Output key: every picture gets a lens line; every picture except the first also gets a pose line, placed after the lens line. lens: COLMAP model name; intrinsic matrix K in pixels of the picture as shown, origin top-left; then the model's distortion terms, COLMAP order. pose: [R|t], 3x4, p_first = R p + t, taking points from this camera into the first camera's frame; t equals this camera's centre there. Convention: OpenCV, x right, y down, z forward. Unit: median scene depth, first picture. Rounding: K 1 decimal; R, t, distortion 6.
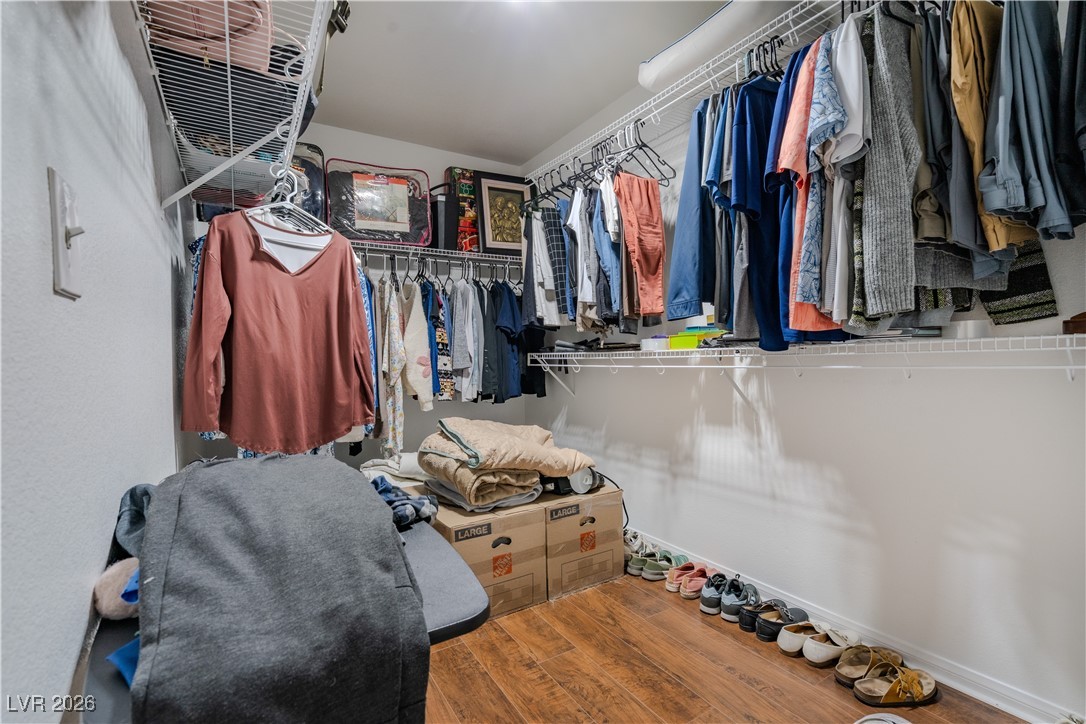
lens RADIAL K [[489.5, 0, 543.4], [0, 489.5, 364.9], [0, 0, 1]] dist [-0.009348, 0.002722]
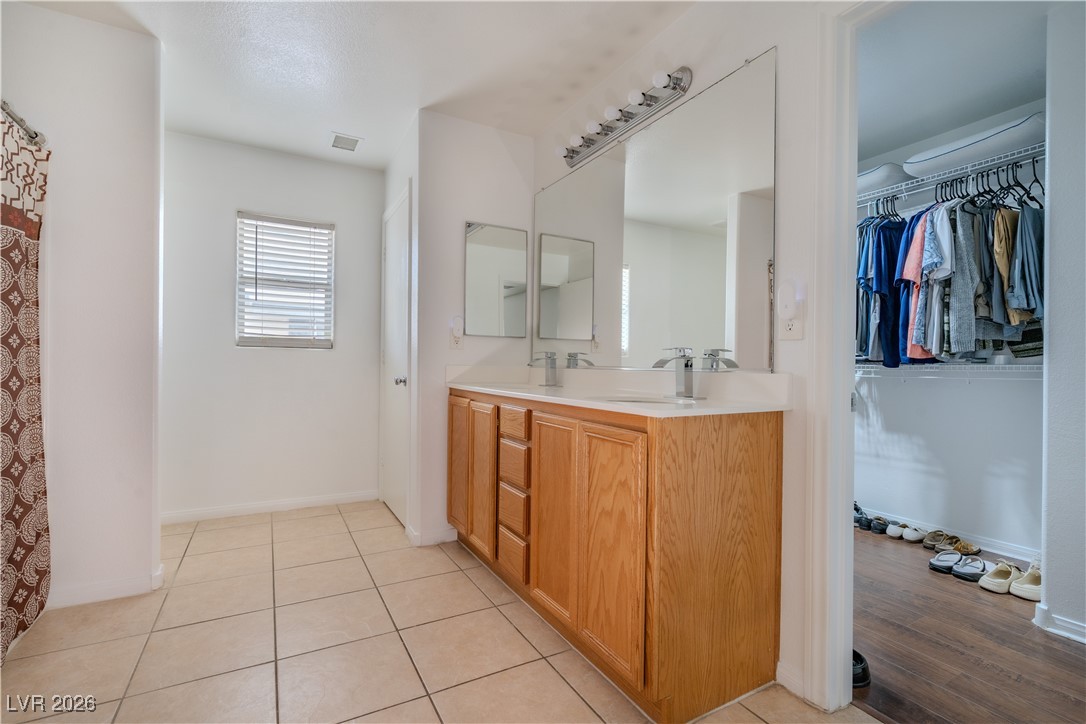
lens RADIAL K [[489.5, 0, 541.1], [0, 489.5, 365.1], [0, 0, 1]] dist [-0.009348, 0.002722]
pose [[0.998531, 0.027619, -0.046607, -0.937263], [-0.028291, 0.999504, -0.013805, 0.030230], [0.046203, 0.015104, 0.998818, -1.104415]]
